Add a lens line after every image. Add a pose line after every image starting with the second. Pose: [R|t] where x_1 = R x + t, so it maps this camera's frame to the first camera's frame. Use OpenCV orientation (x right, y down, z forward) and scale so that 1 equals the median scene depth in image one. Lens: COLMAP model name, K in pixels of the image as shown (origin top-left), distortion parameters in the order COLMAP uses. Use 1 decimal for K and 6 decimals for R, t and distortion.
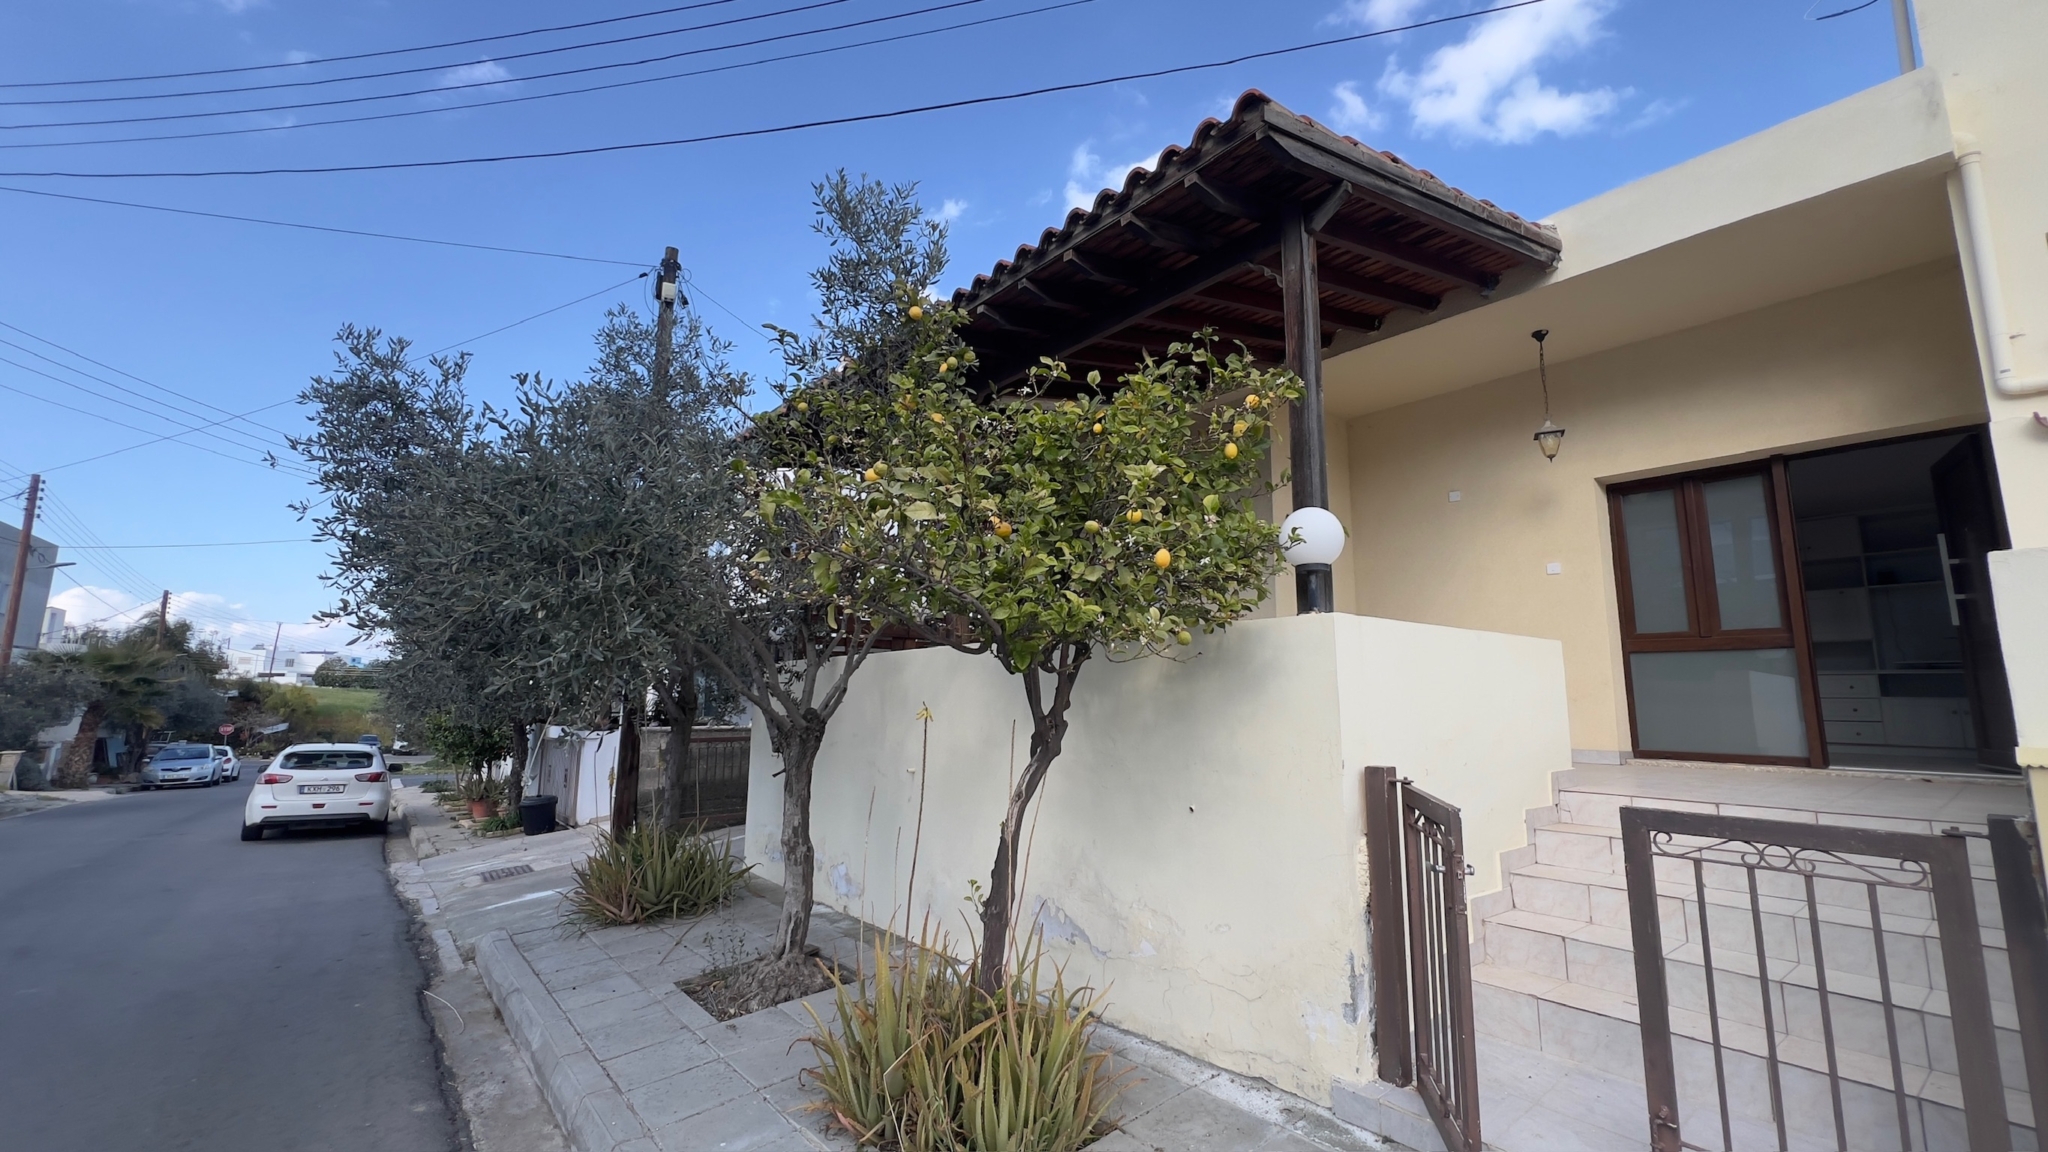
lens RADIAL K [[821.0, 0, 1020.2], [0, 821.0, 572.4], [0, 0, 1]] dist [-0.000477, -0.000004]
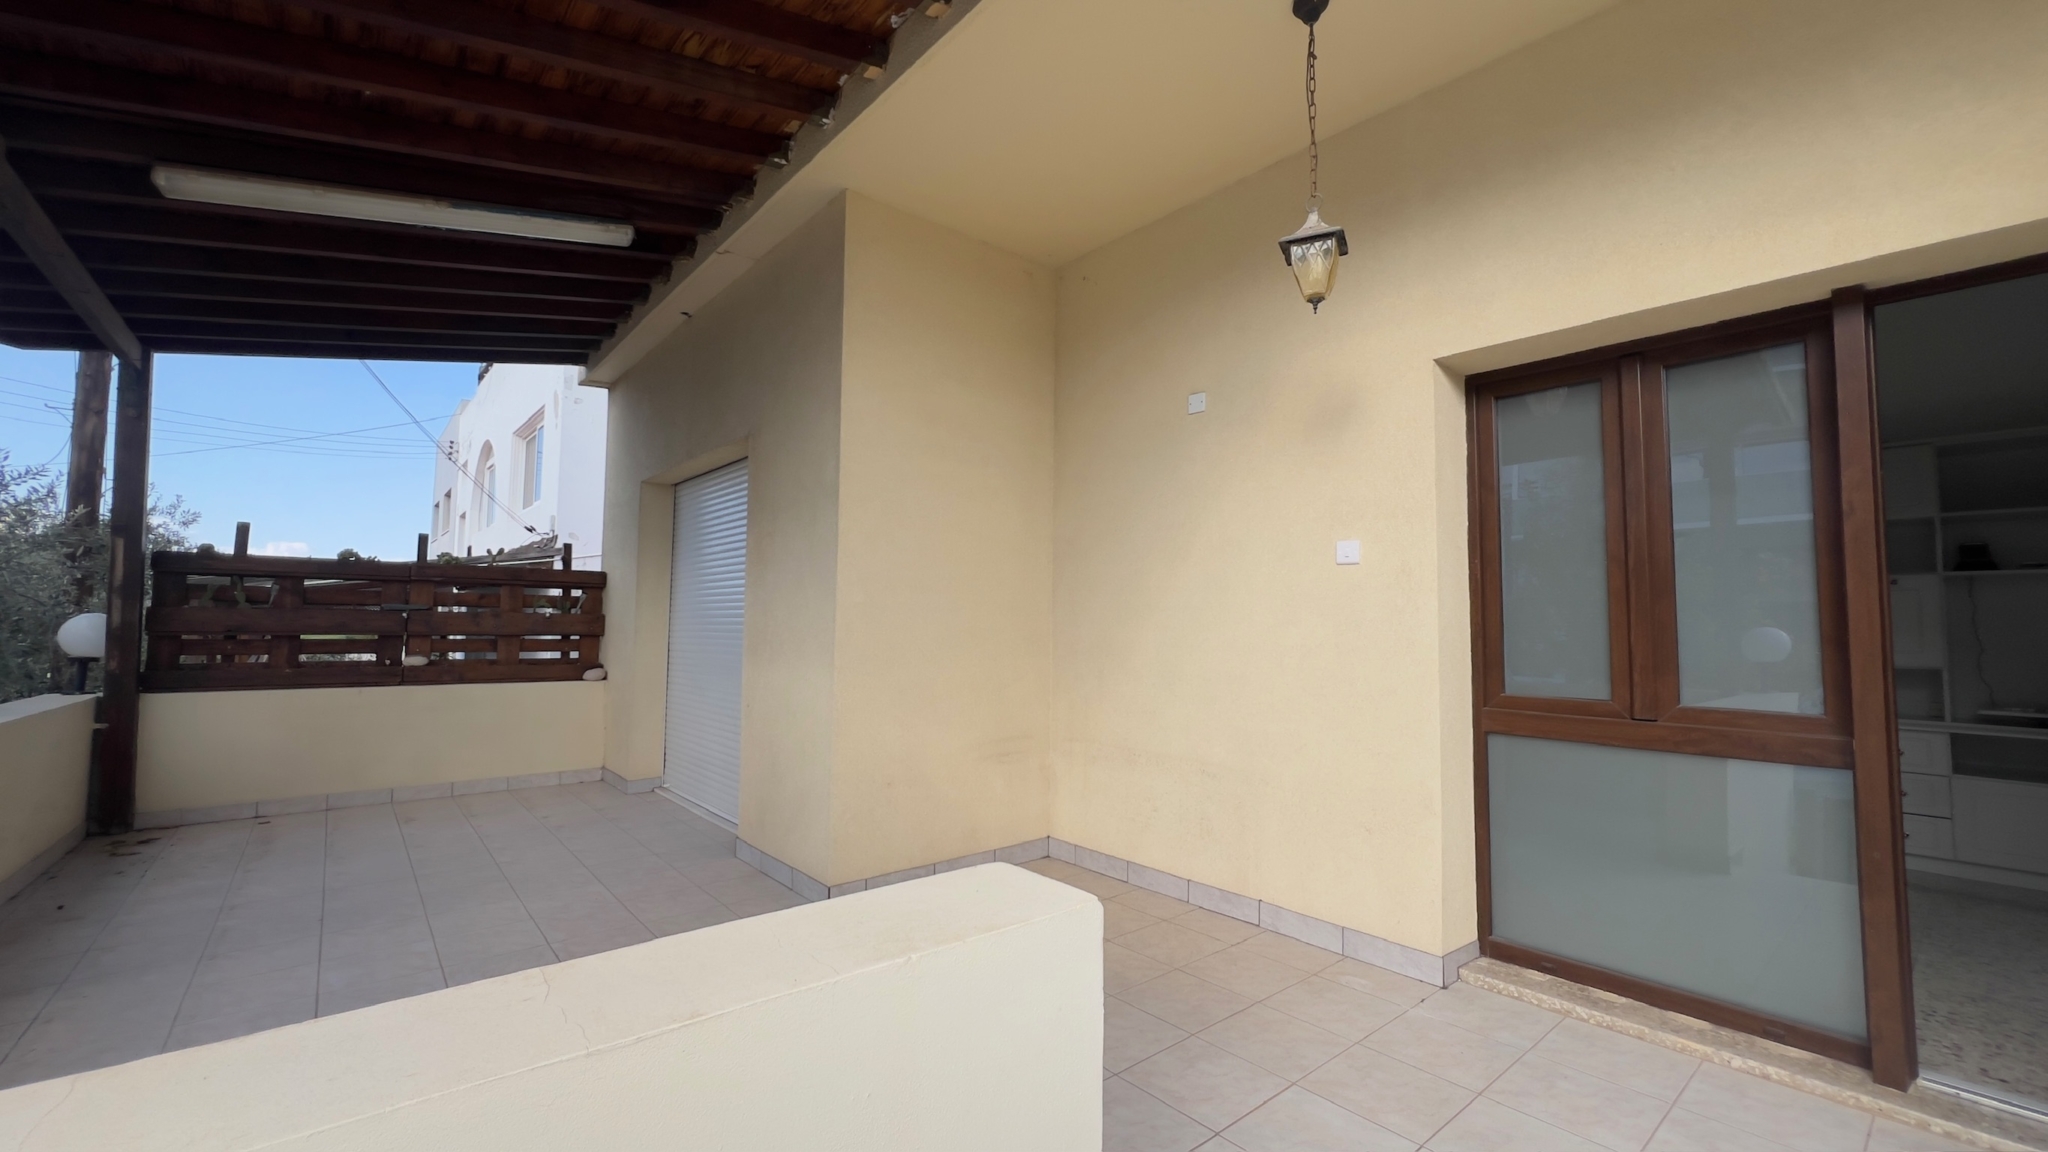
lens RADIAL K [[821.0, 0, 1020.2], [0, 821.0, 572.4], [0, 0, 1]] dist [-0.000477, -0.000004]
pose [[0.999500, -0.003189, 0.031469, 0.529187], [0.000342, 0.995936, 0.090065, -0.043462], [-0.031628, -0.090009, 0.995439, 0.630397]]
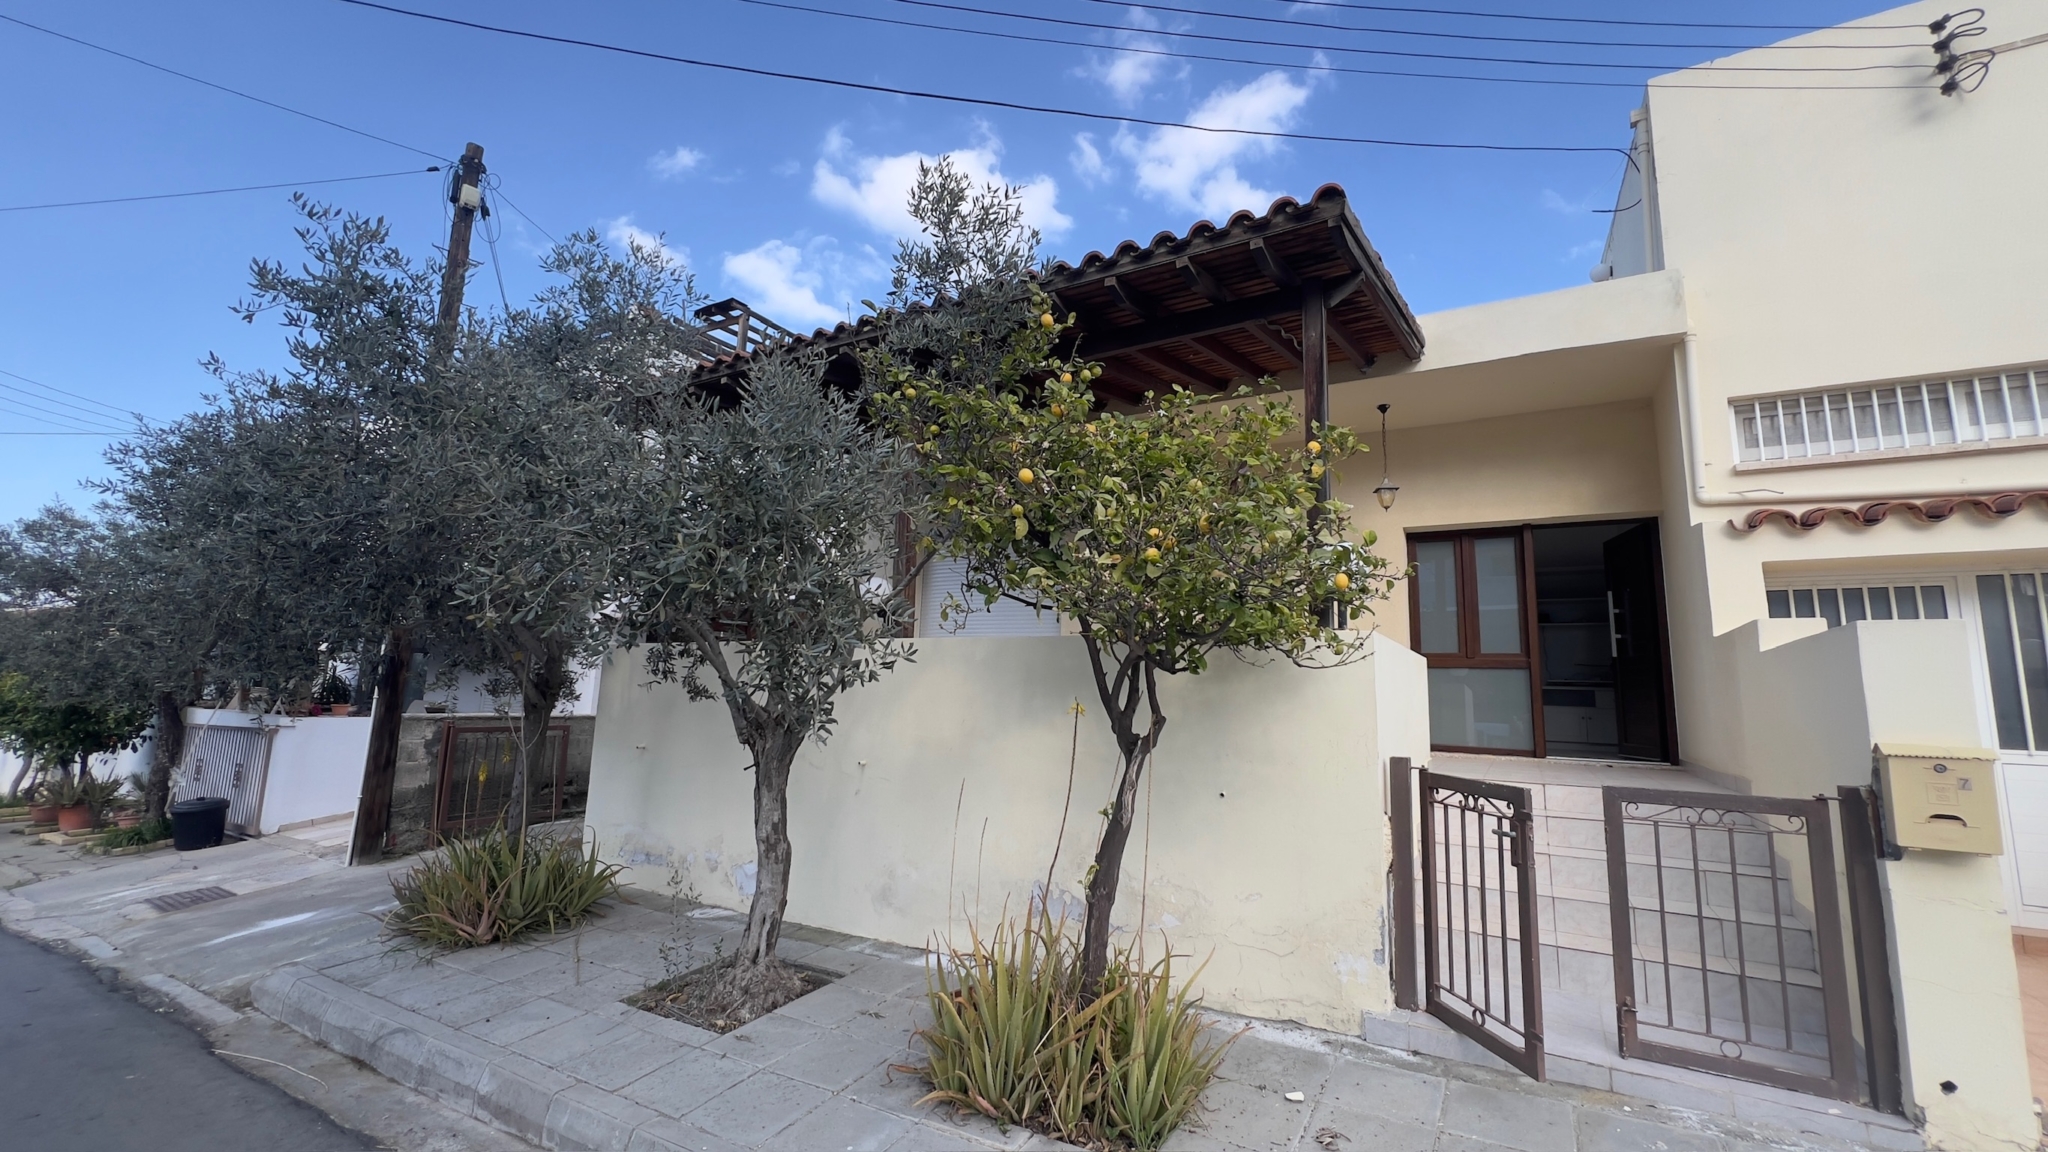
lens RADIAL K [[821.0, 0, 1020.2], [0, 821.0, 572.4], [0, 0, 1]] dist [-0.000477, -0.000004]
pose [[0.937759, 0.072894, 0.339551, -0.315088], [-0.076096, 0.997093, -0.003895, 0.004162], [-0.338848, -0.022186, 0.940580, 0.020355]]
